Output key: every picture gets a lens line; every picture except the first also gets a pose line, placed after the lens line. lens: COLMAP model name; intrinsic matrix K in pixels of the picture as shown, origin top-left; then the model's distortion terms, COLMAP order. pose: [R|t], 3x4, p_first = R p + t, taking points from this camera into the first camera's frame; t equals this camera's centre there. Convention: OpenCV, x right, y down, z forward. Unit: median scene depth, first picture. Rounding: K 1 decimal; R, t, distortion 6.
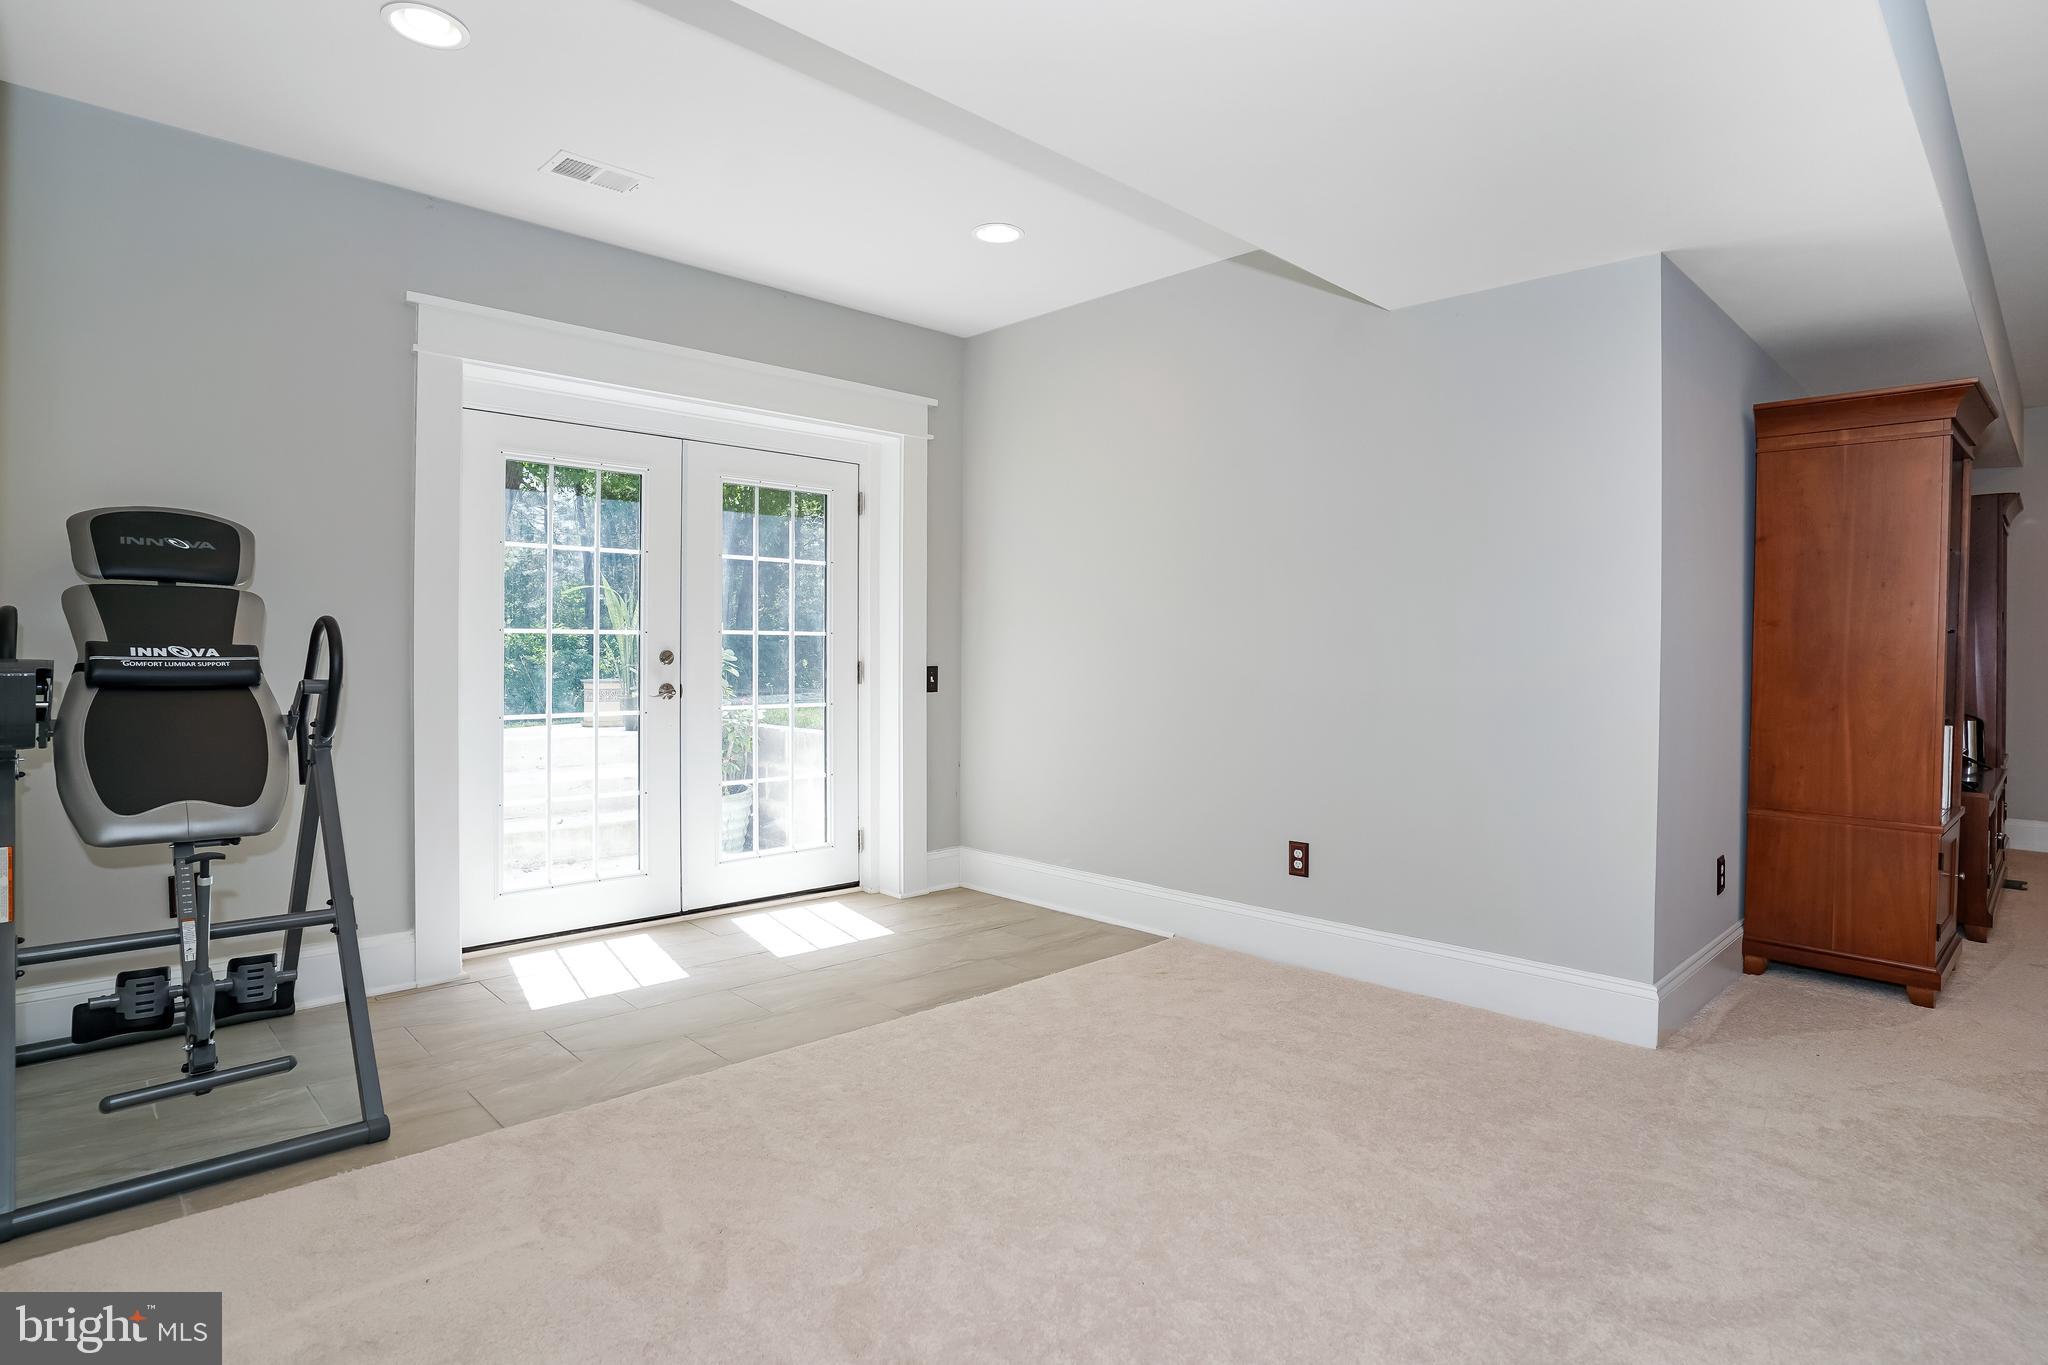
lens RADIAL K [[1098.9, 0, 1025.0], [0, 1098.9, 658.8], [0, 0, 1]] dist [-0.073752, 0.042401]
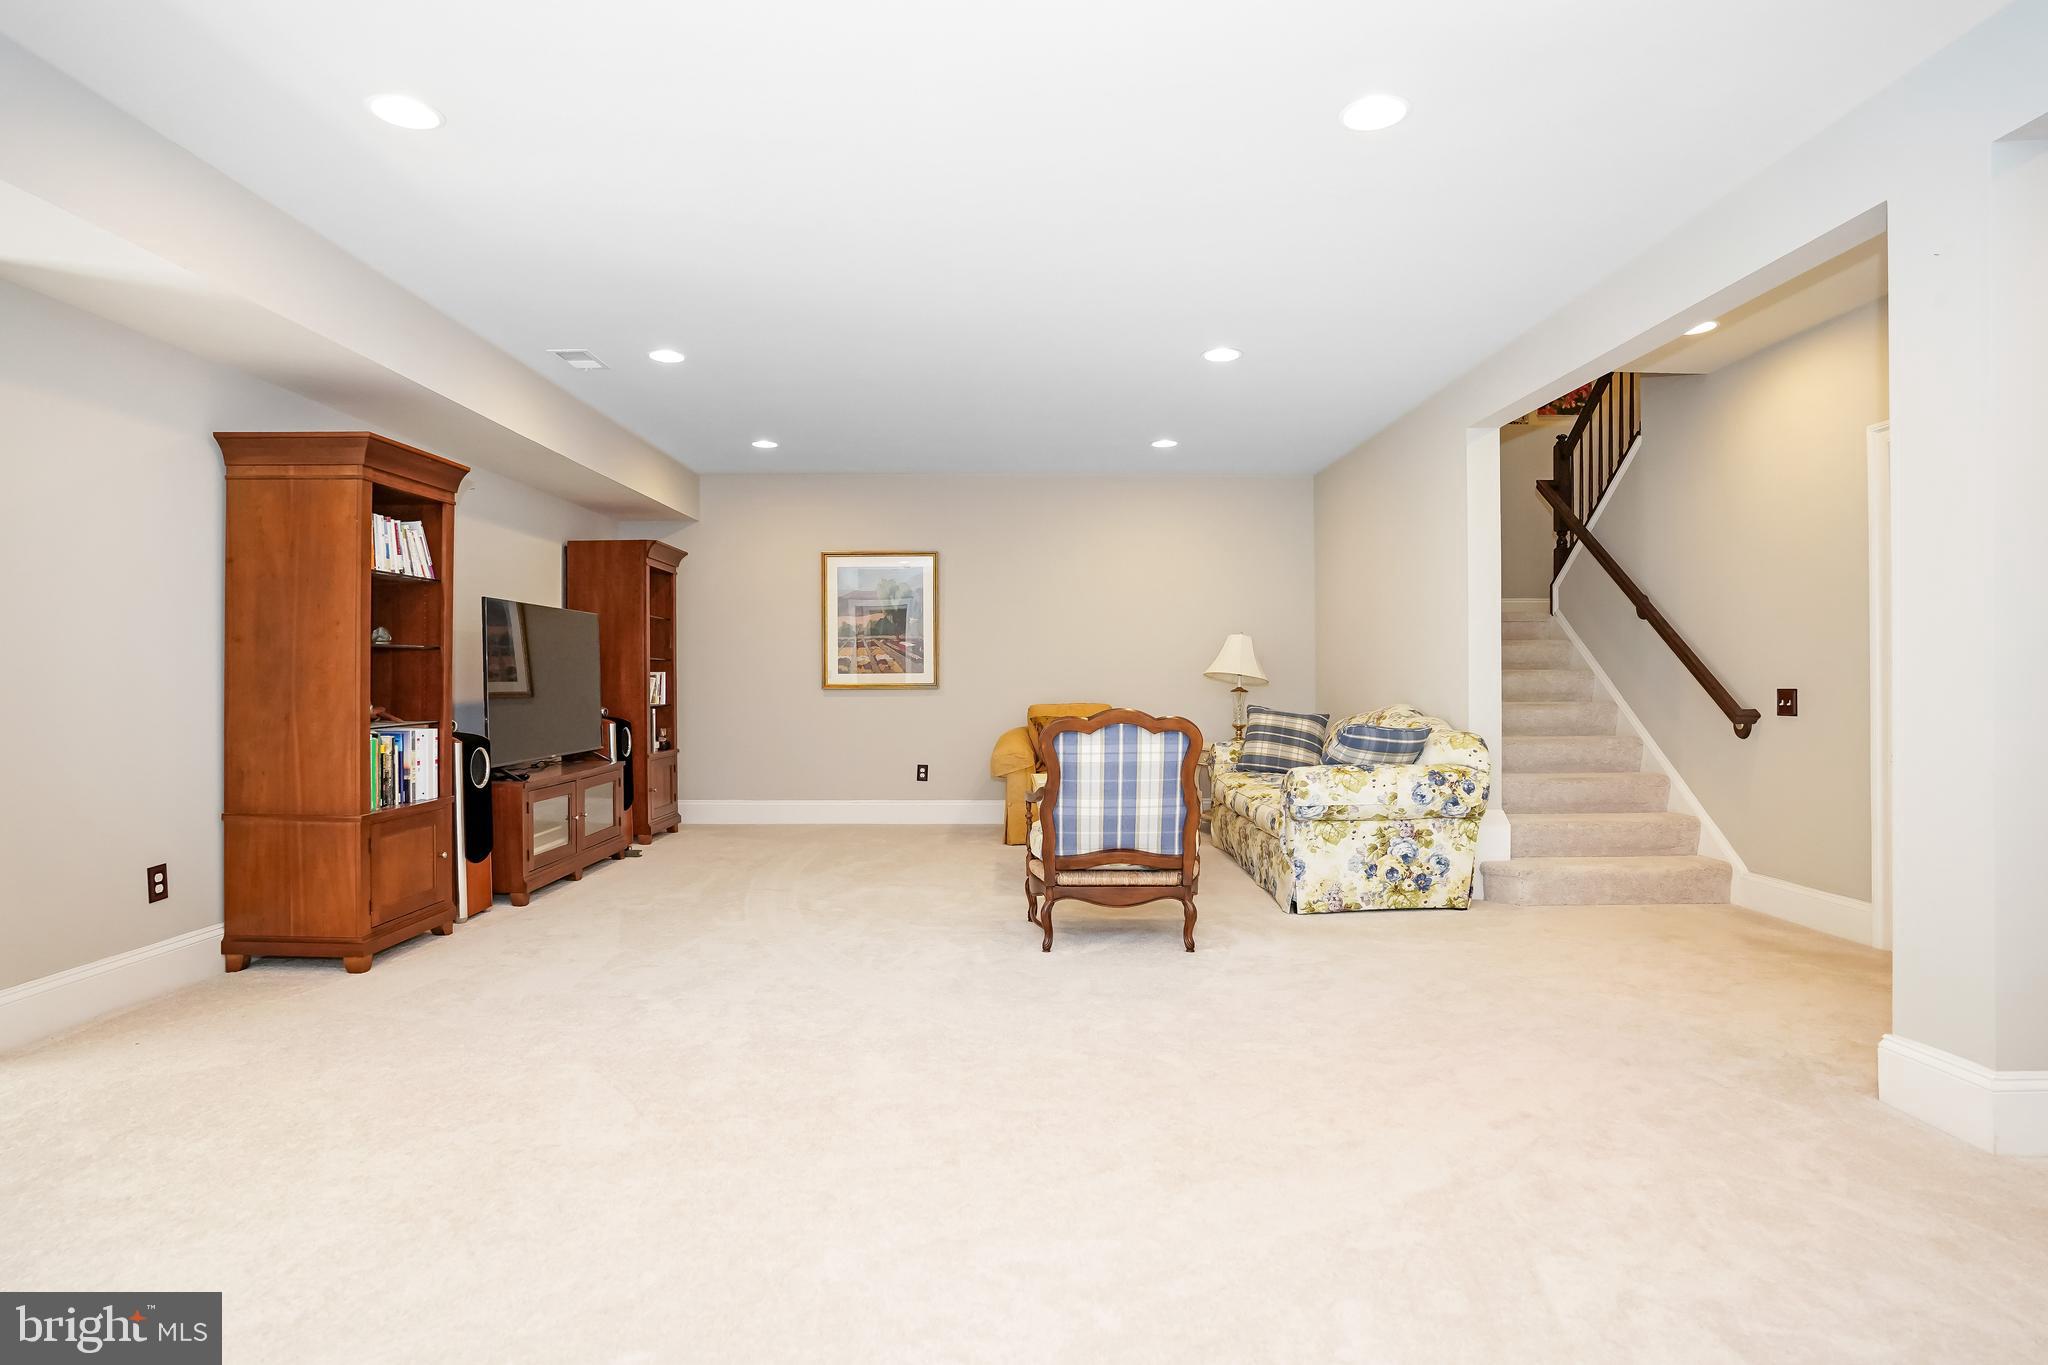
lens RADIAL K [[1076.5, 0, 1033.3], [0, 1076.5, 670.7], [0, 0, 1]] dist [-0.087194, 0.050538]
pose [[0.688148, -0.007738, 0.725530, 0.415614], [0.016744, 0.999846, -0.005218, 0.014185], [-0.725378, 0.015740, 0.688171, -0.243813]]
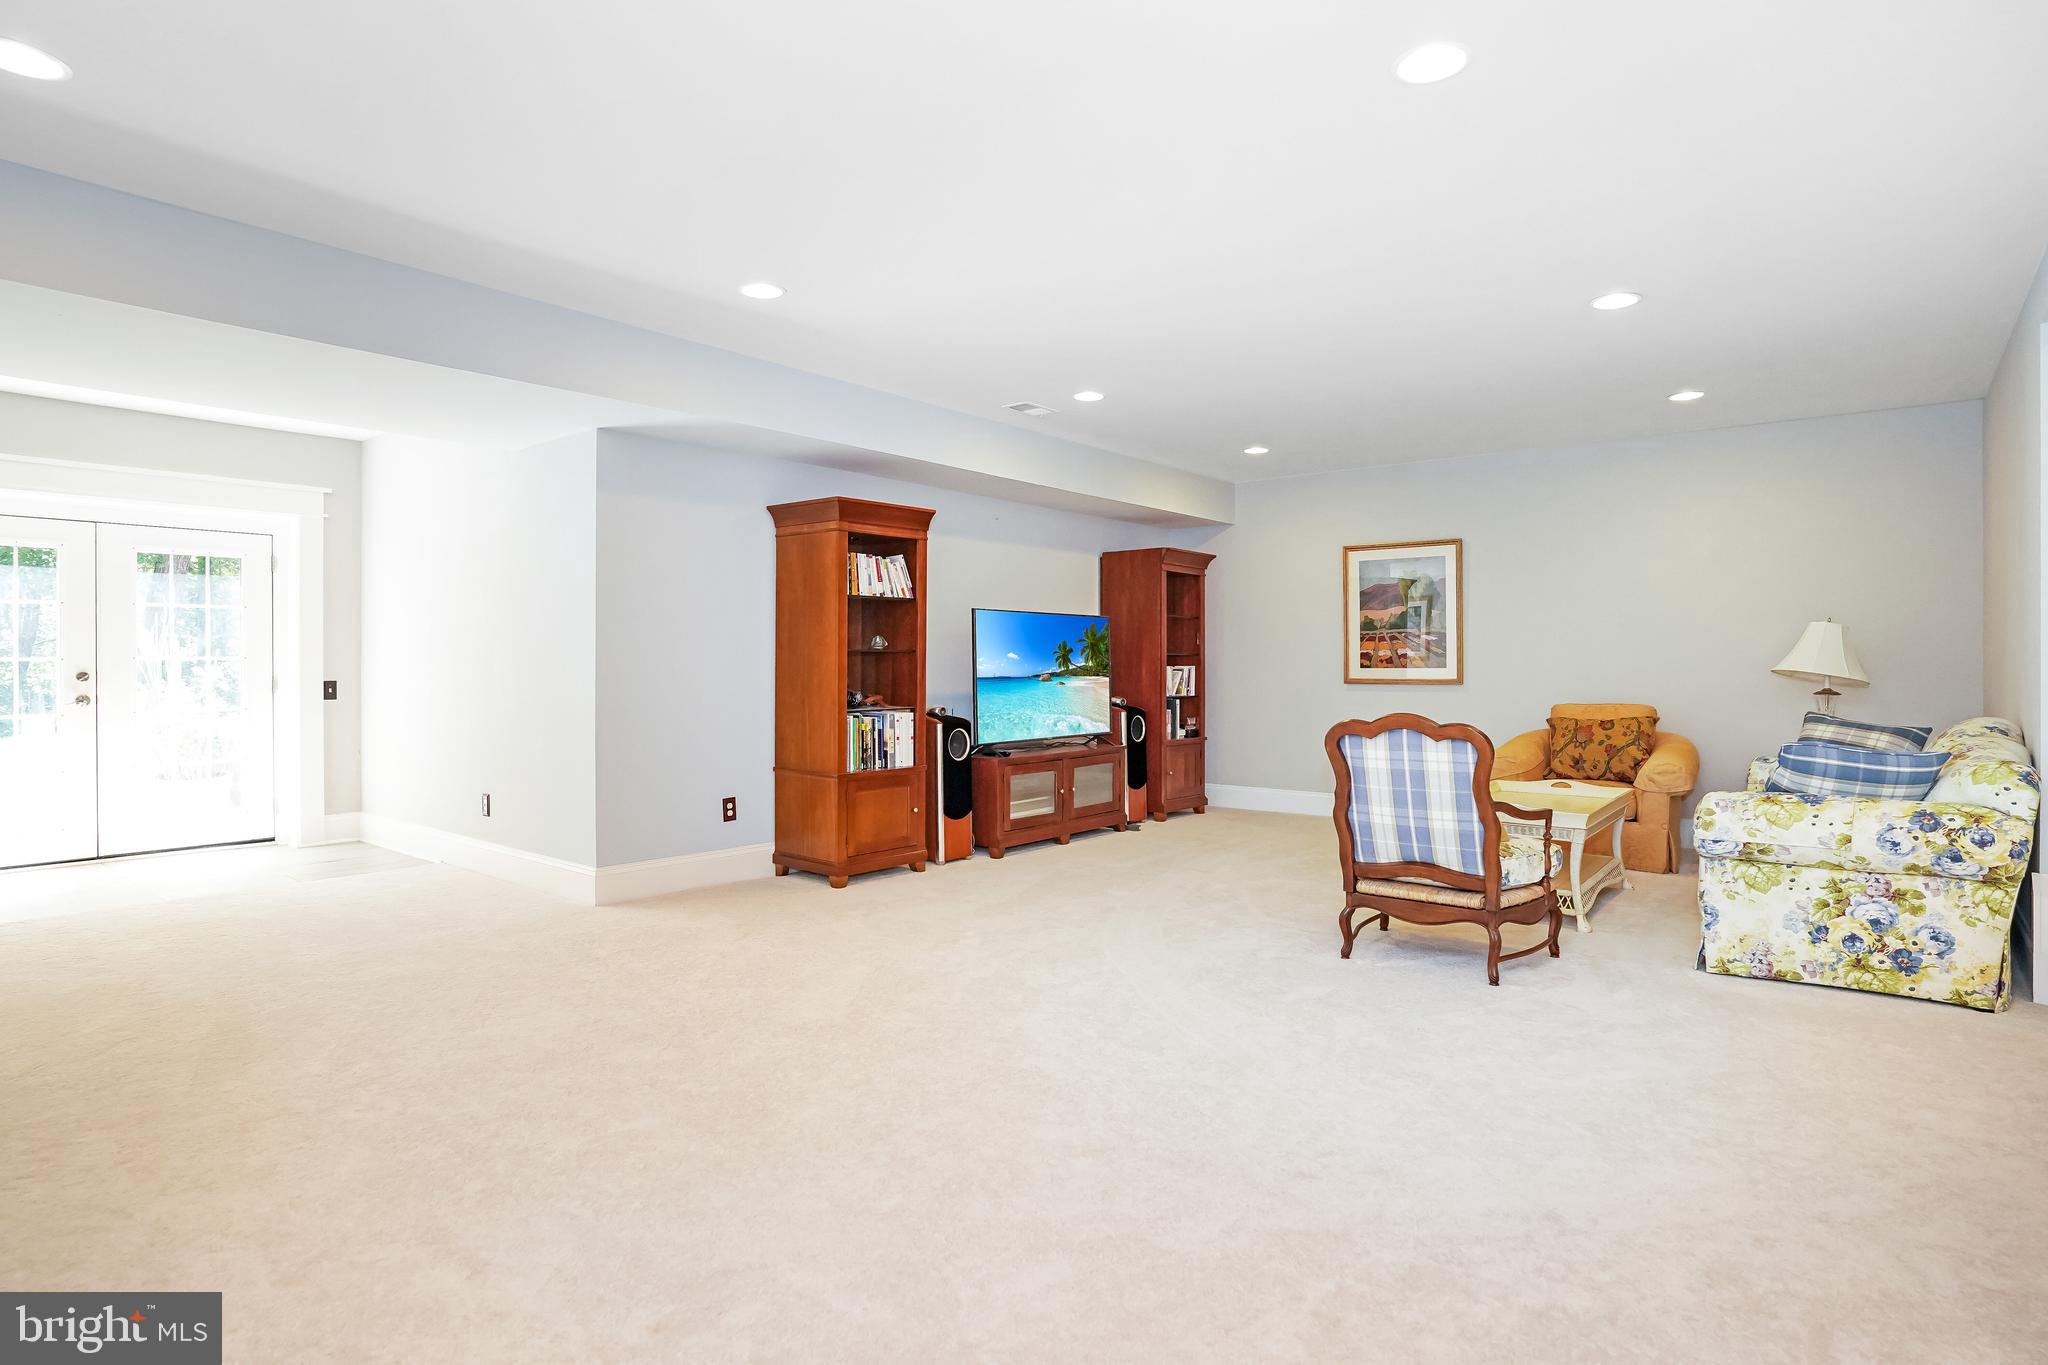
lens RADIAL K [[1098.9, 0, 1025.0], [0, 1098.9, 658.8], [0, 0, 1]] dist [-0.073752, 0.042401]
pose [[0.993649, -0.008950, 0.112166, 0.736171], [0.010533, 0.999853, -0.013521, 0.007450], [-0.112029, 0.014617, 0.993597, -0.514696]]
